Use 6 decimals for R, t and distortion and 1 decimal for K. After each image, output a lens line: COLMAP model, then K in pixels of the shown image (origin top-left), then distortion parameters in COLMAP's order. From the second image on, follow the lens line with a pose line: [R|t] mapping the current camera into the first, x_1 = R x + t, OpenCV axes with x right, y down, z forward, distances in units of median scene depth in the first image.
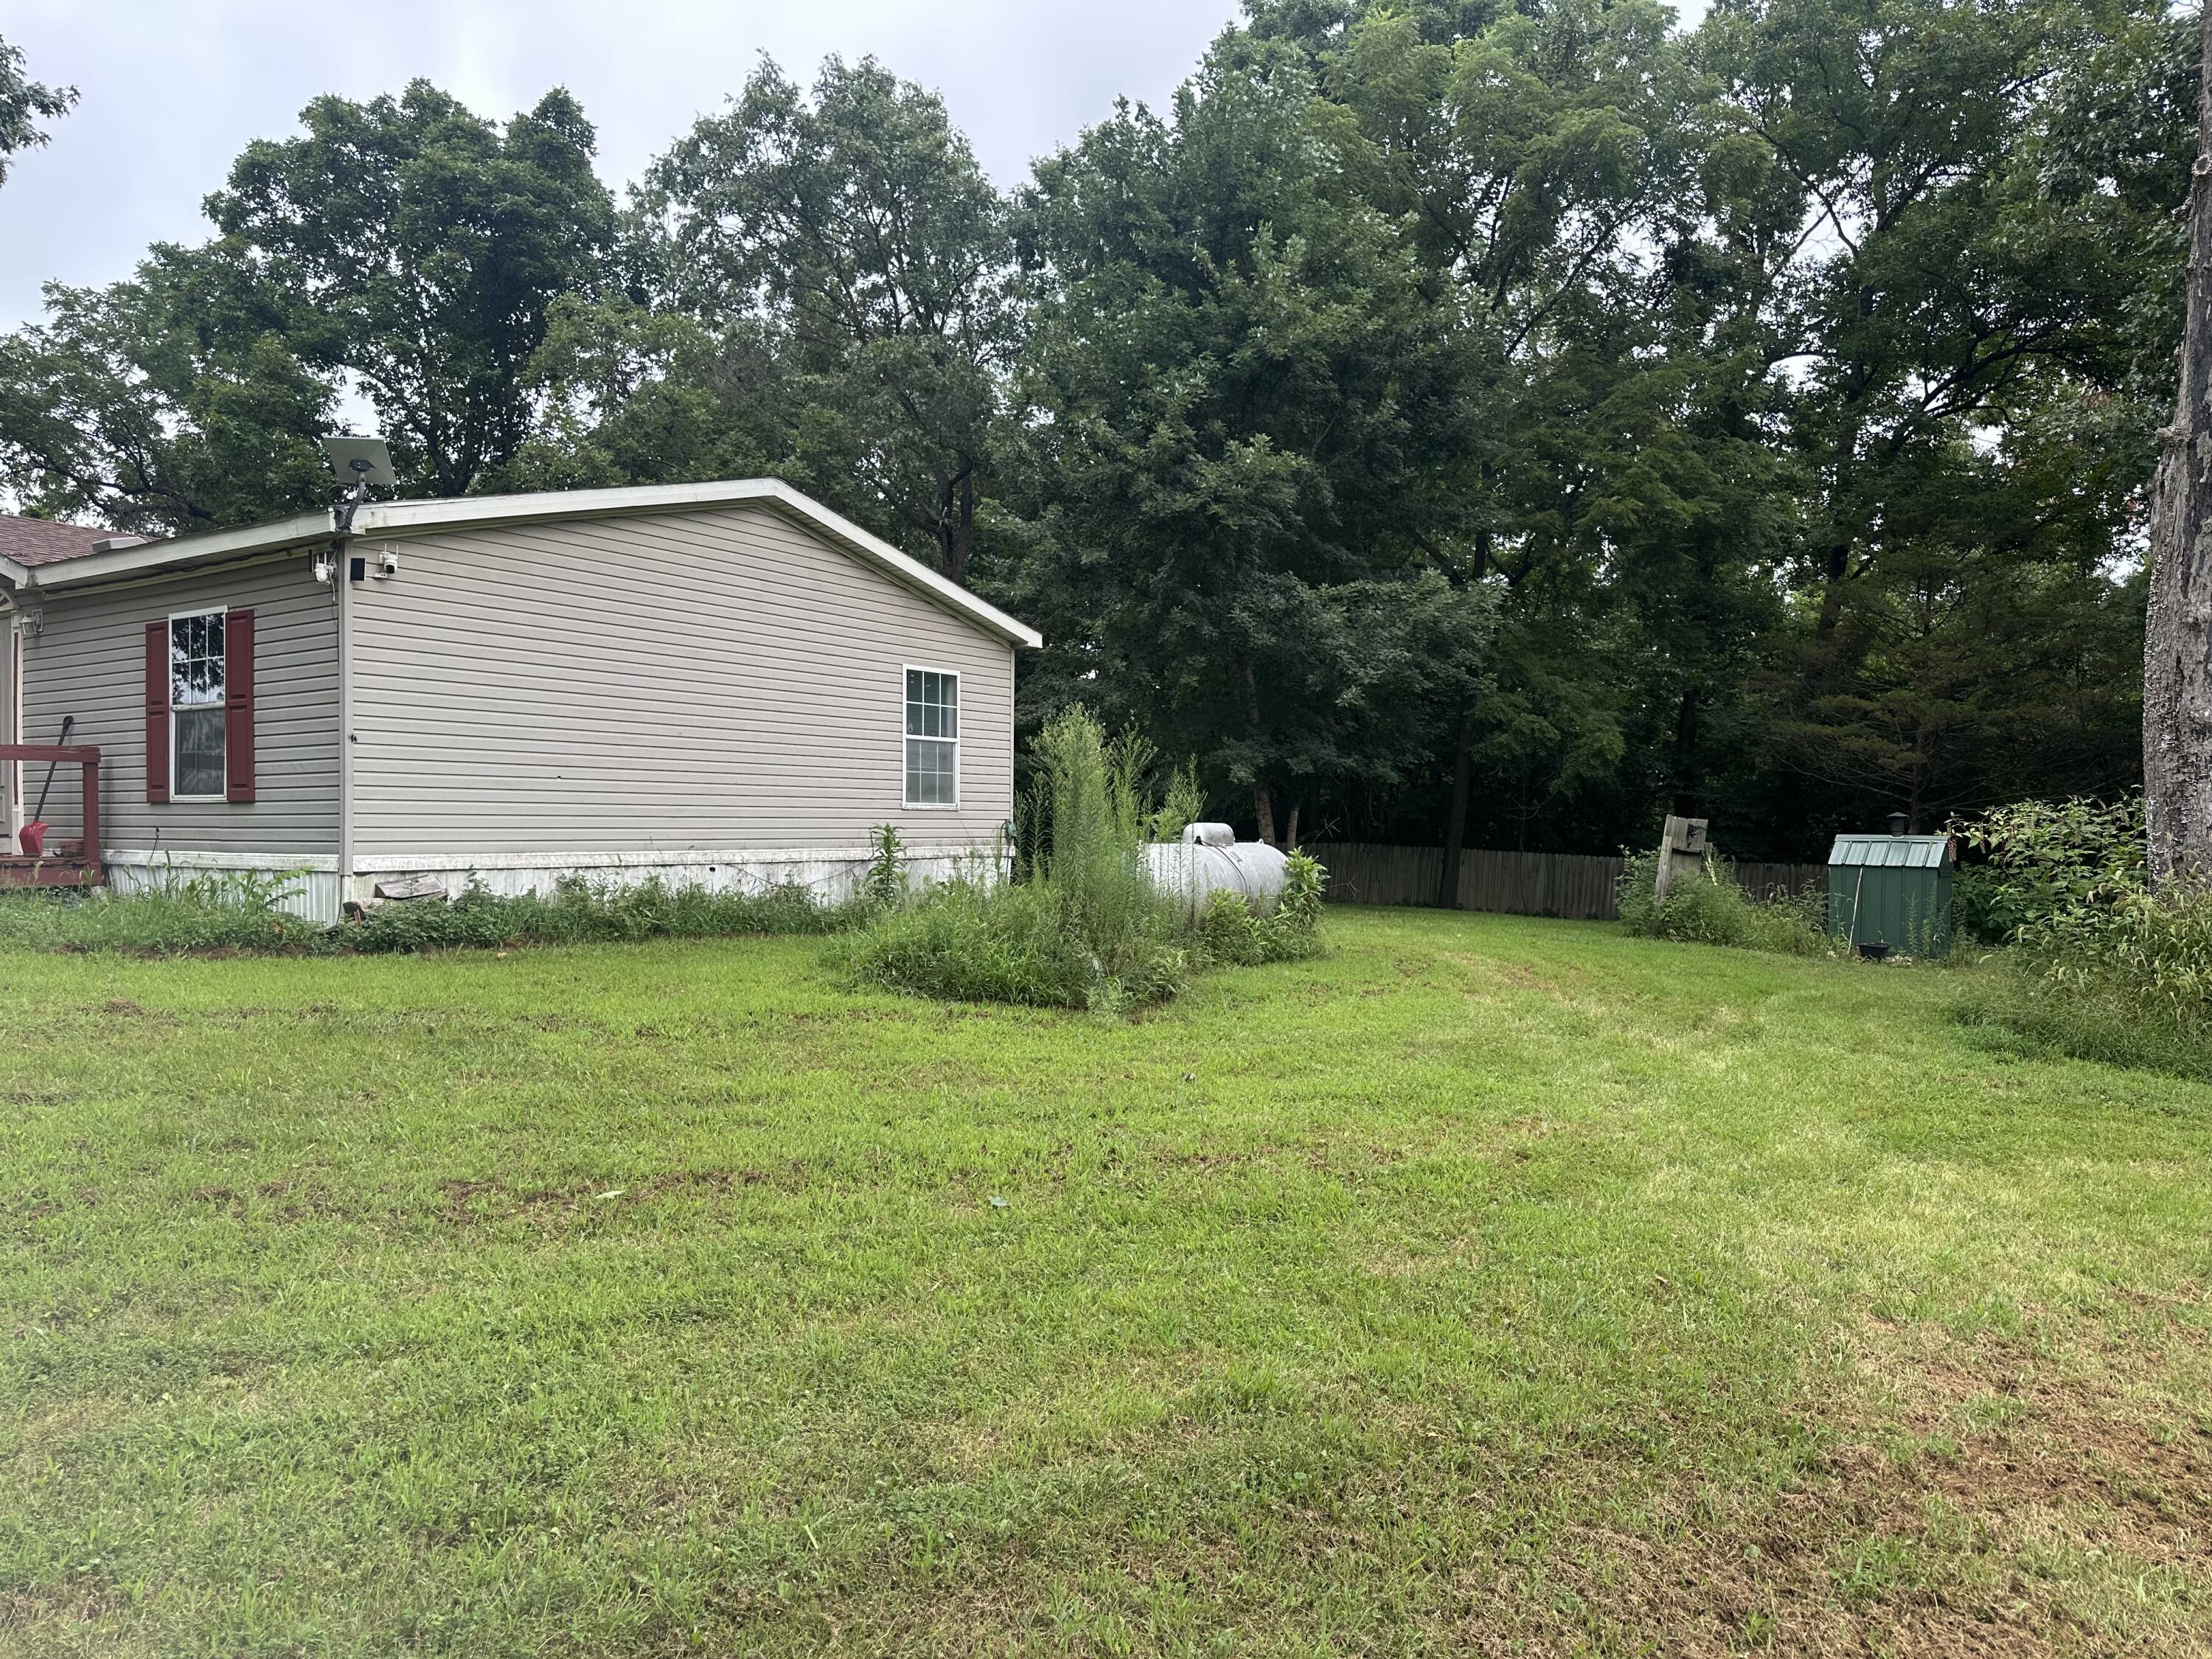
lens RADIAL K [[1565.9, 0, 1106.8], [0, 1565.9, 831.0], [0, 0, 1]] dist [-0.009739, 0.000218]
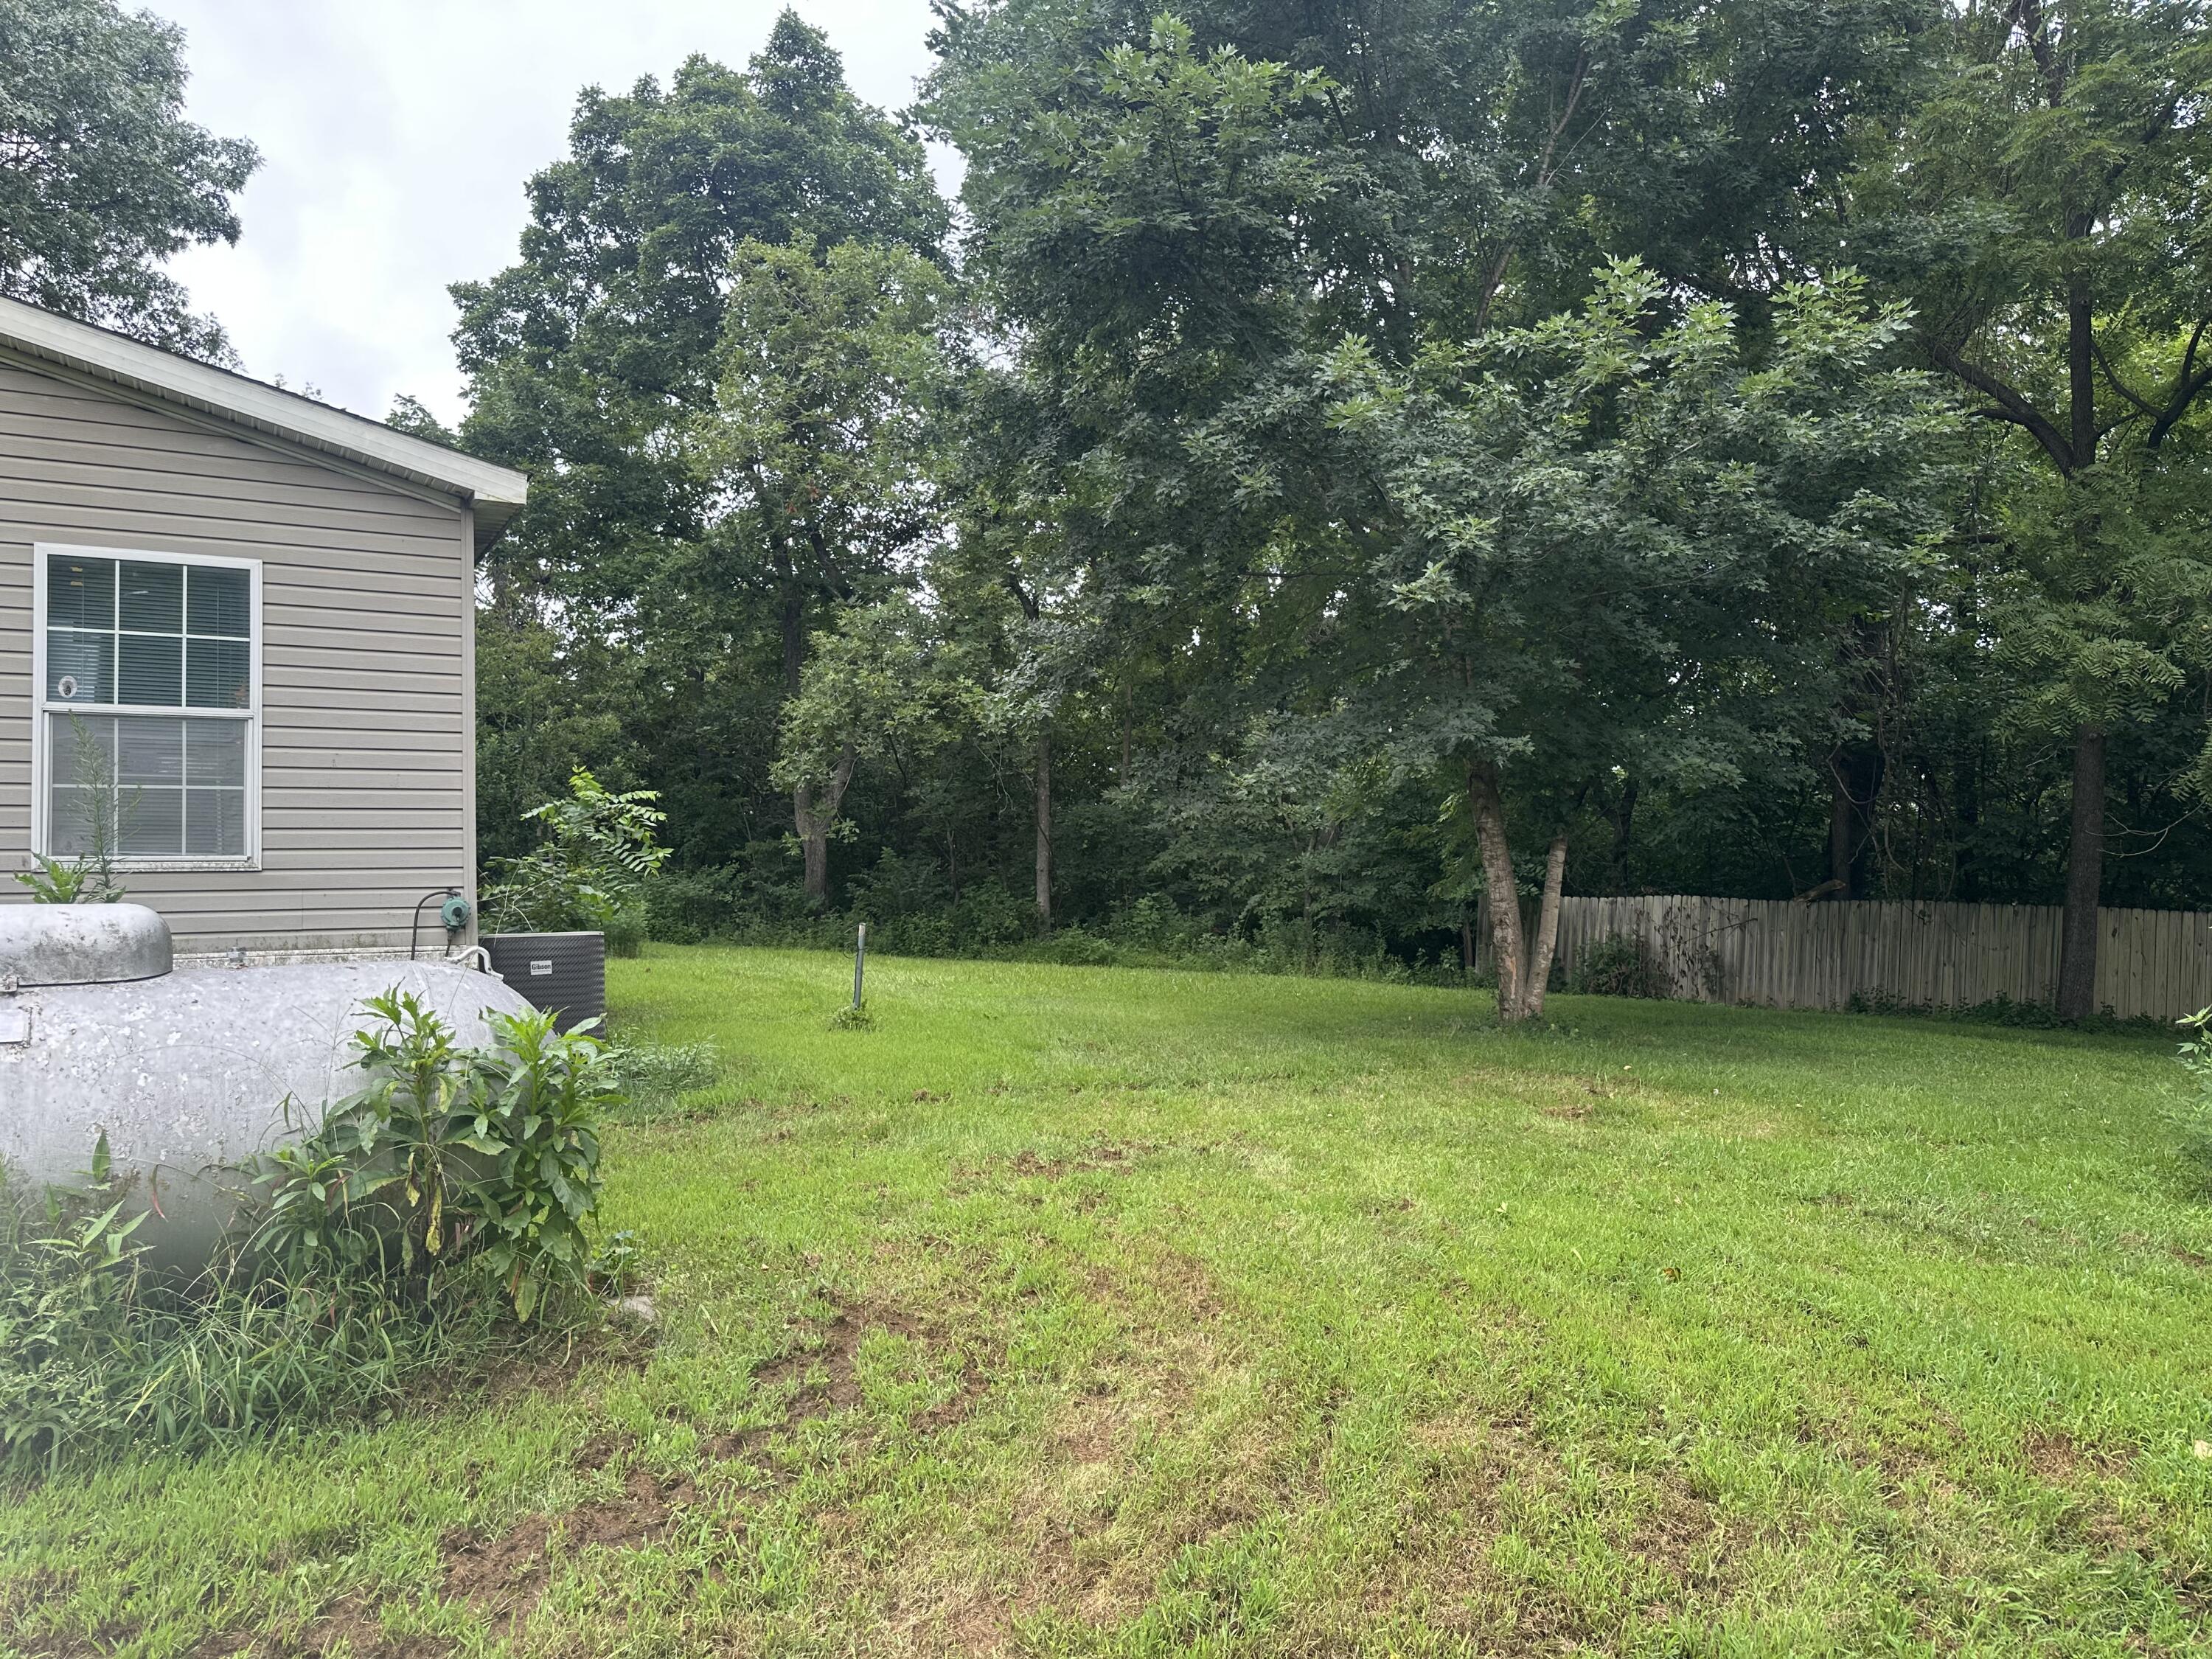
lens RADIAL K [[1565.9, 0, 1104.9], [0, 1565.9, 828.9], [0, 0, 1]] dist [-0.009739, 0.000218]
pose [[0.904057, -0.032610, -0.426166, 0.189675], [0.017893, 0.999099, -0.038494, -0.001883], [0.427037, 0.027175, 0.903826, 0.417497]]
